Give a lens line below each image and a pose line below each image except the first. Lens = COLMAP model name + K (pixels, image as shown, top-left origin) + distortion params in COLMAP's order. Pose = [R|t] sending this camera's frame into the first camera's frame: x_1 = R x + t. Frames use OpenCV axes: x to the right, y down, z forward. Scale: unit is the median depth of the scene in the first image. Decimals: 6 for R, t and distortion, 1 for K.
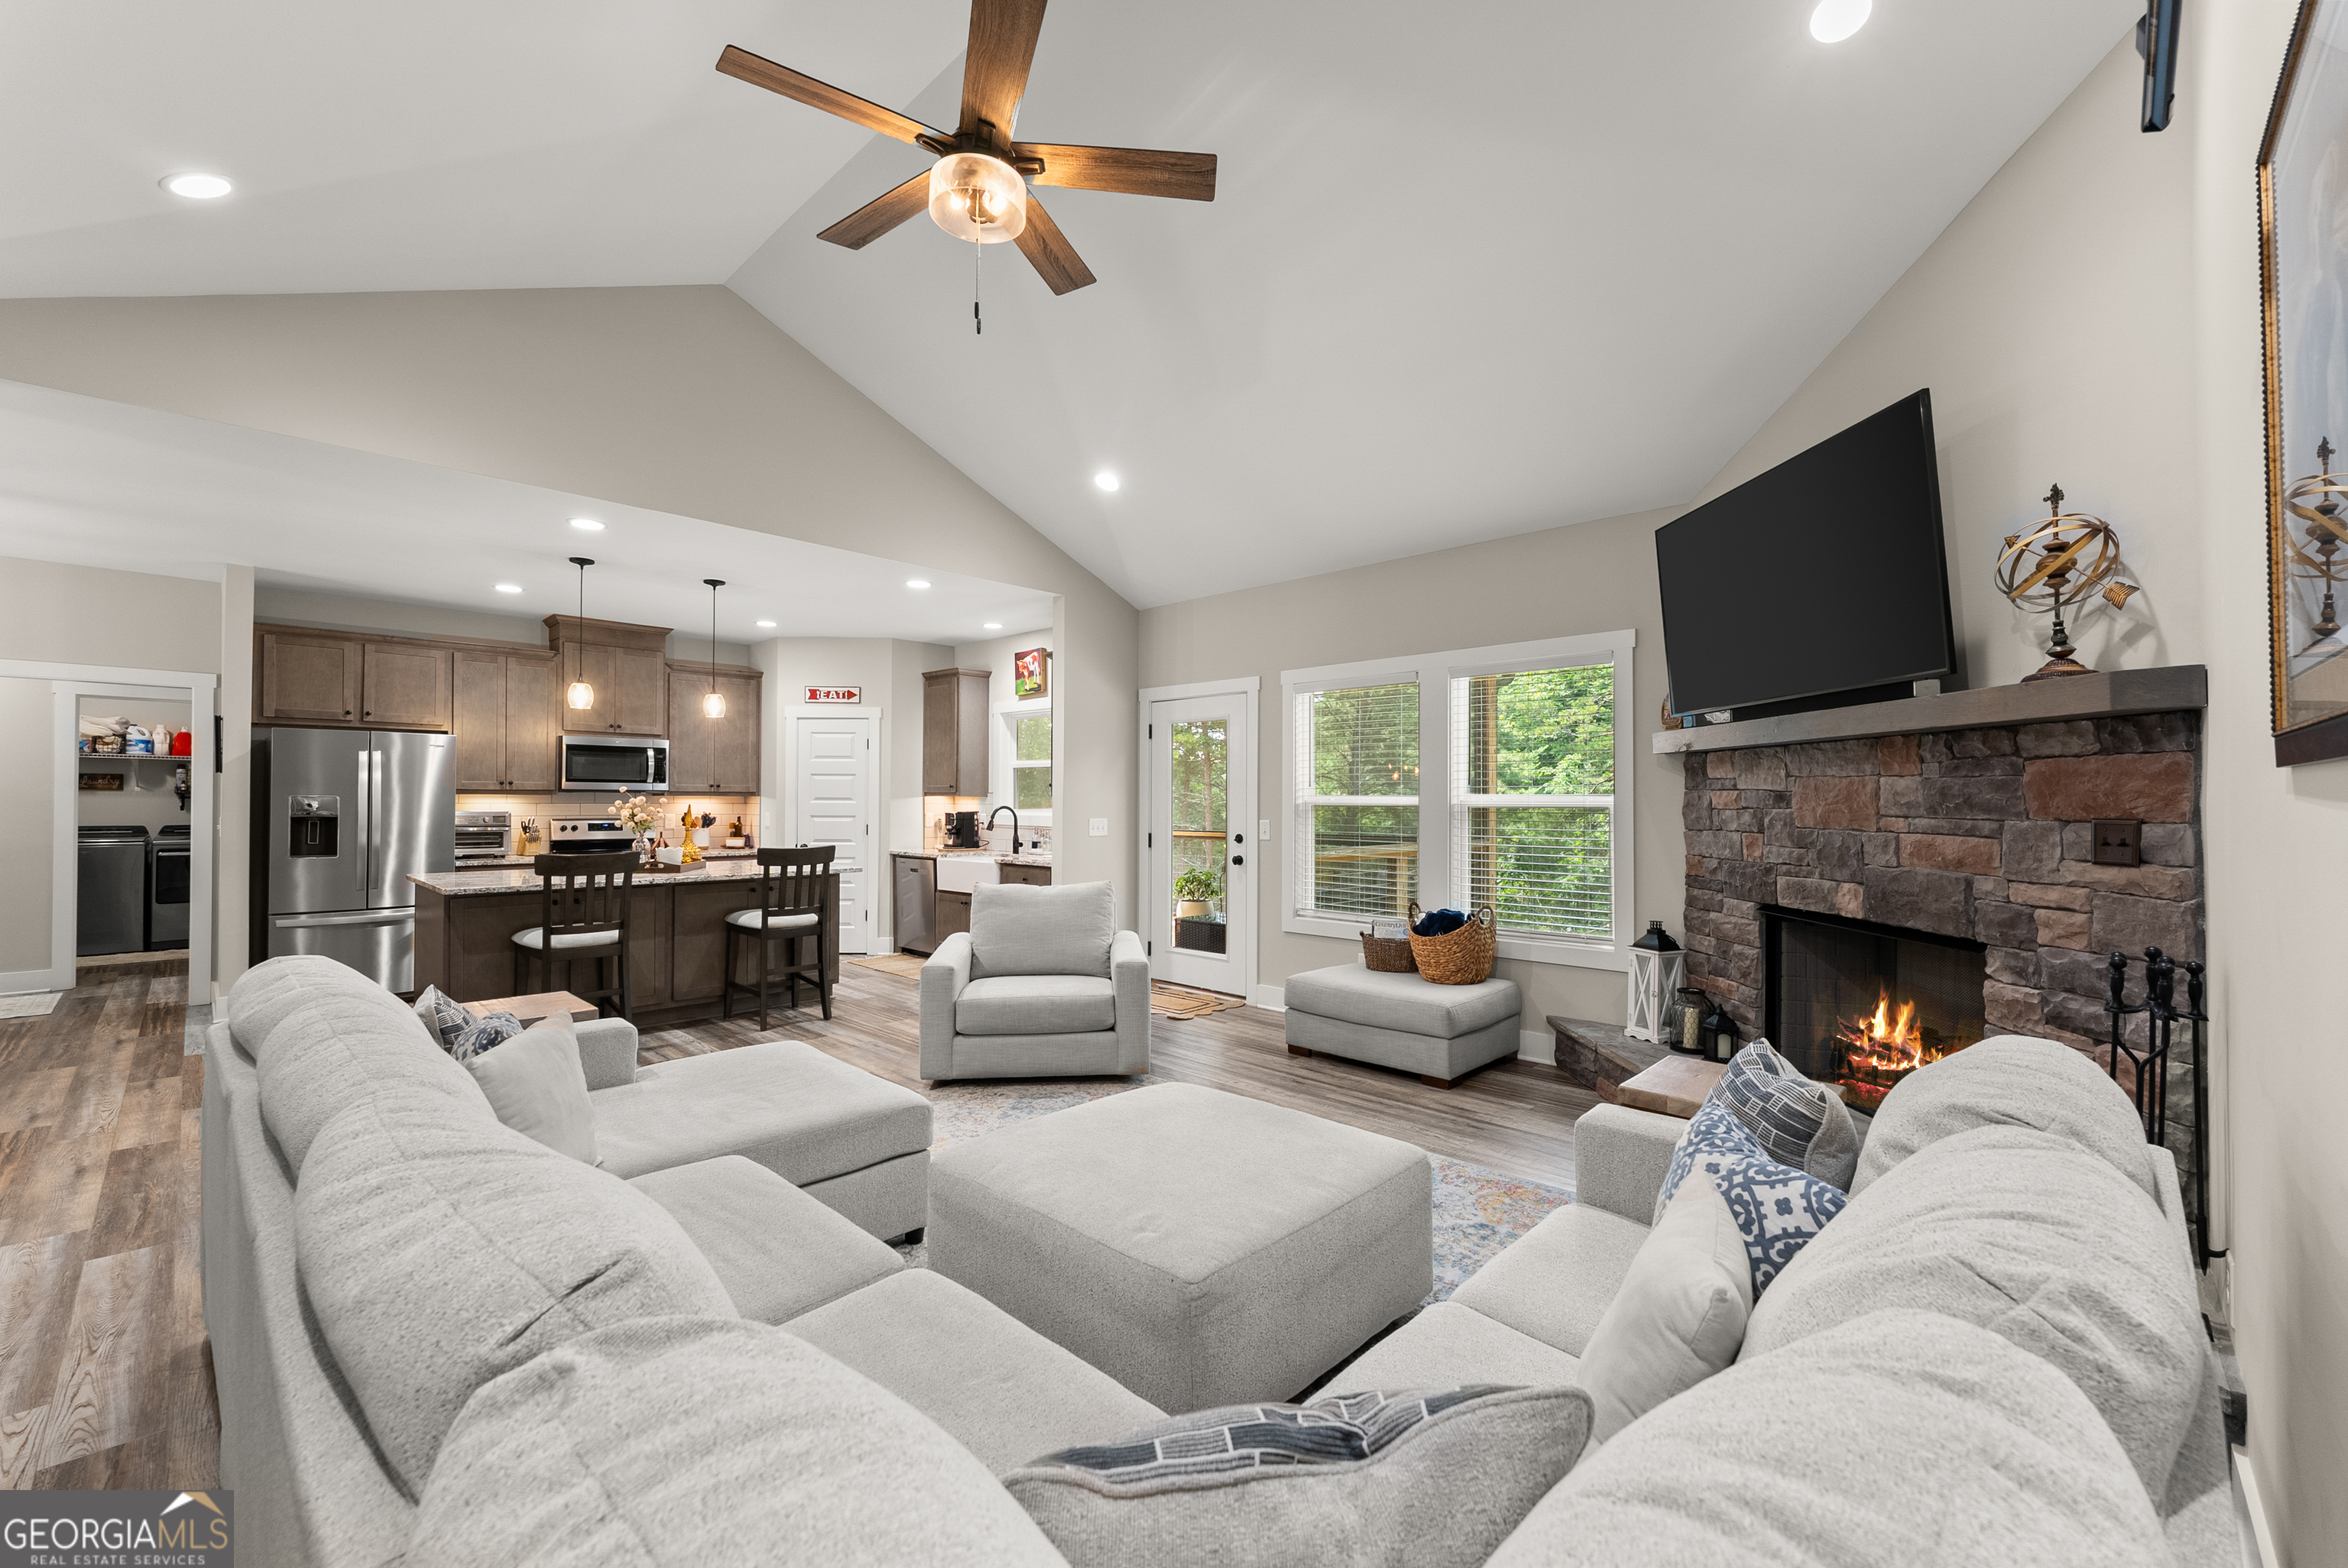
lens RADIAL K [[941.0, 0, 1174.7], [0, 941.0, 790.0], [0, 0, 1]] dist [-0.001929, -0.000202]
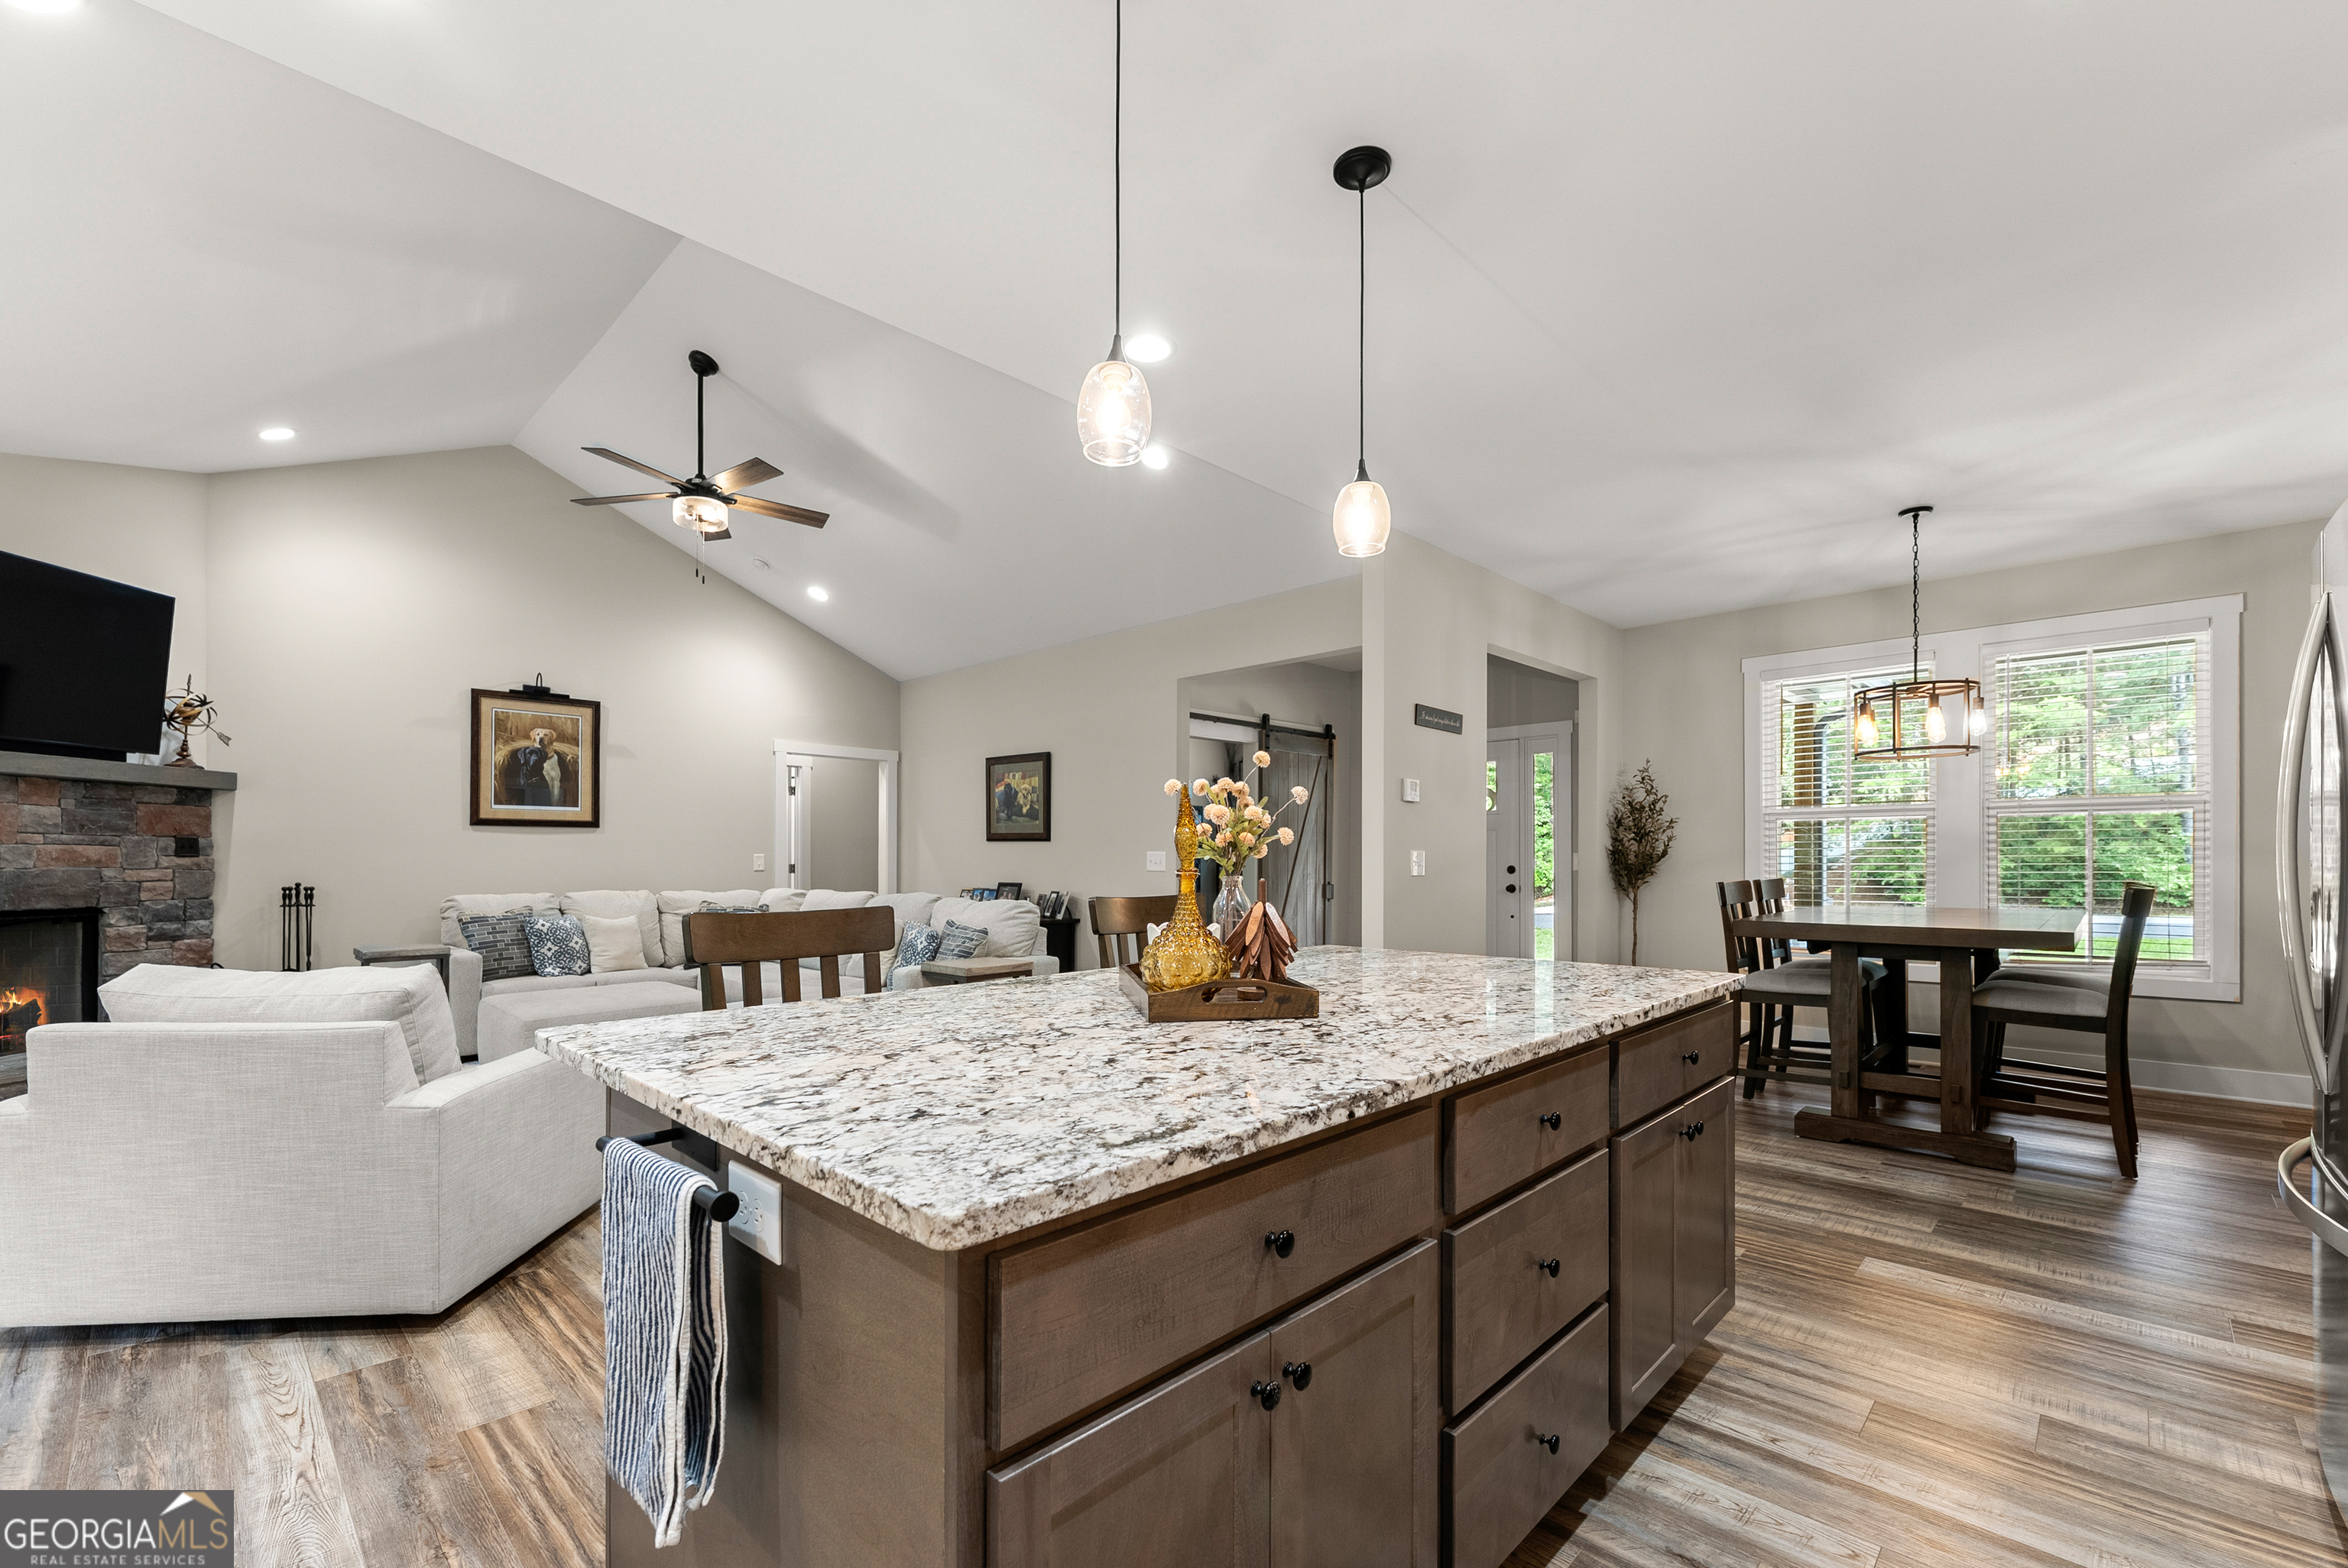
lens RADIAL K [[987.0, 0, 1168.1], [0, 987.0, 858.6], [0, 0, 1]] dist [-0.002173, 0.000213]
pose [[-0.999923, -0.003671, 0.011895, -0.411449], [-0.003810, 0.999924, -0.011703, 0.032551], [-0.011851, -0.011748, -0.999861, 1.032614]]
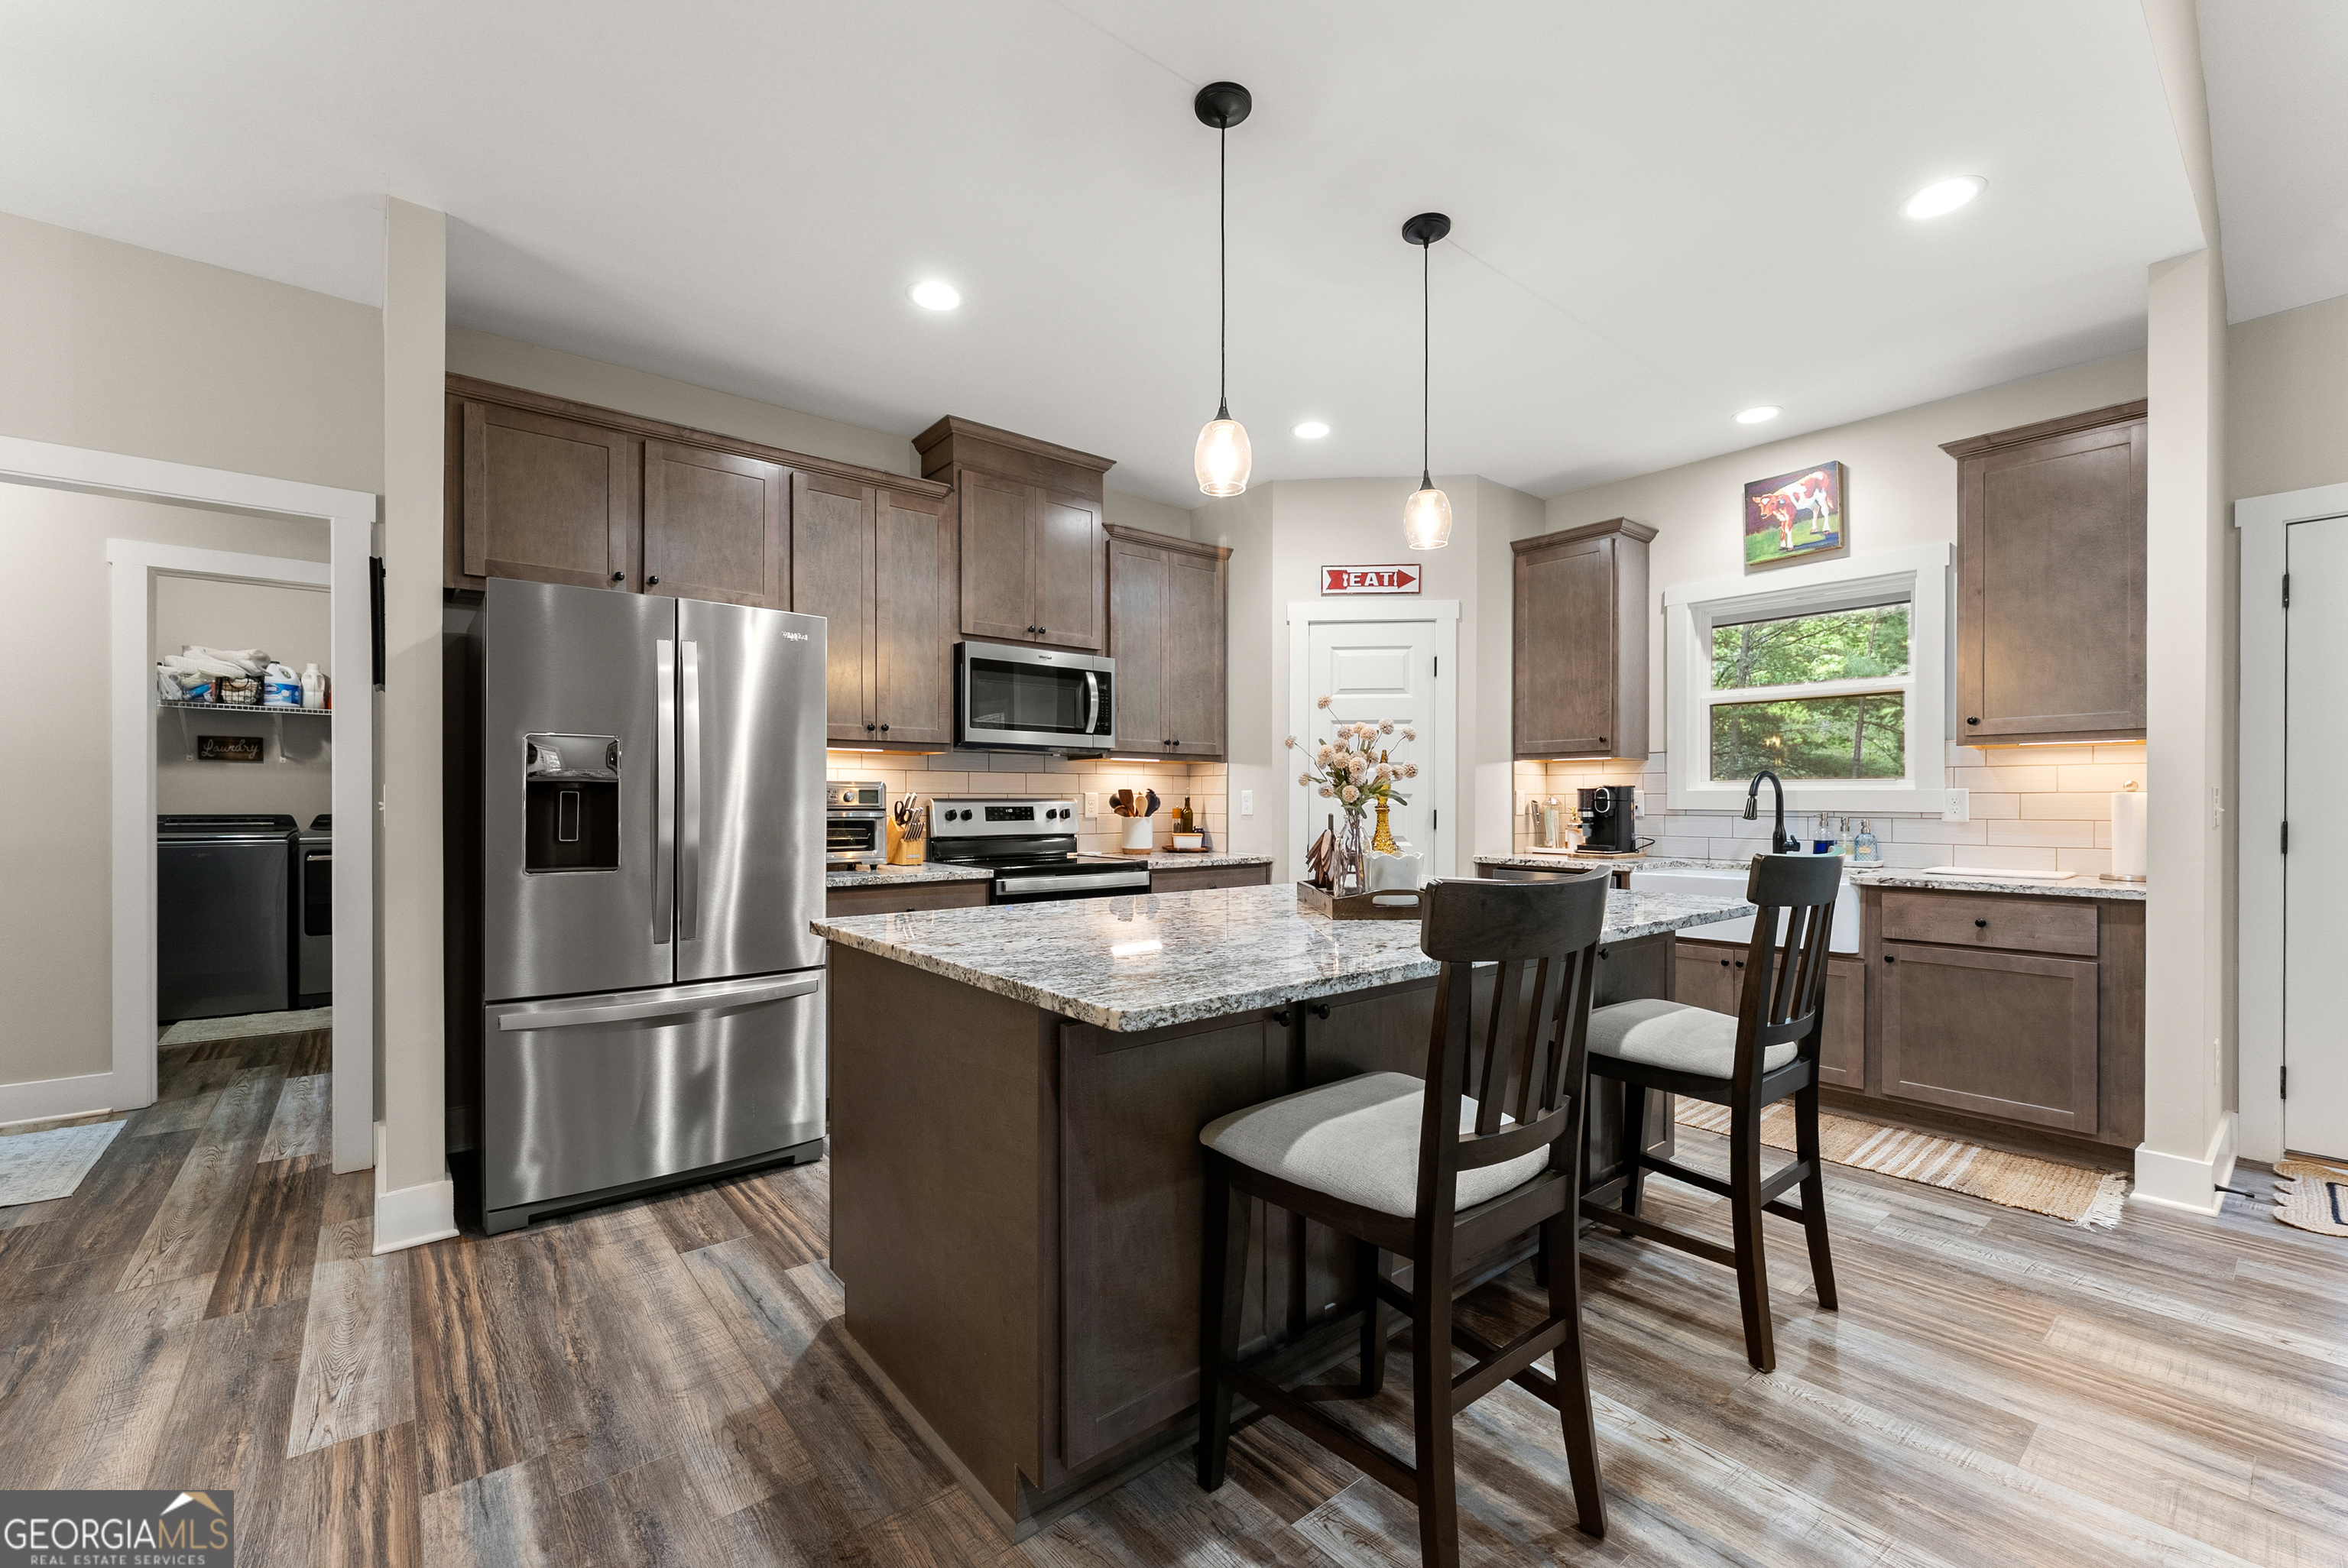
lens RADIAL K [[975.0, 0, 1182.3], [0, 975.0, 796.9], [0, 0, 1]] dist [0.000456, -0.000264]
pose [[0.992835, -0.003246, -0.119451, -0.441545], [0.004273, 0.999956, 0.008339, 0.025340], [0.119419, -0.008790, 0.992805, 0.442271]]
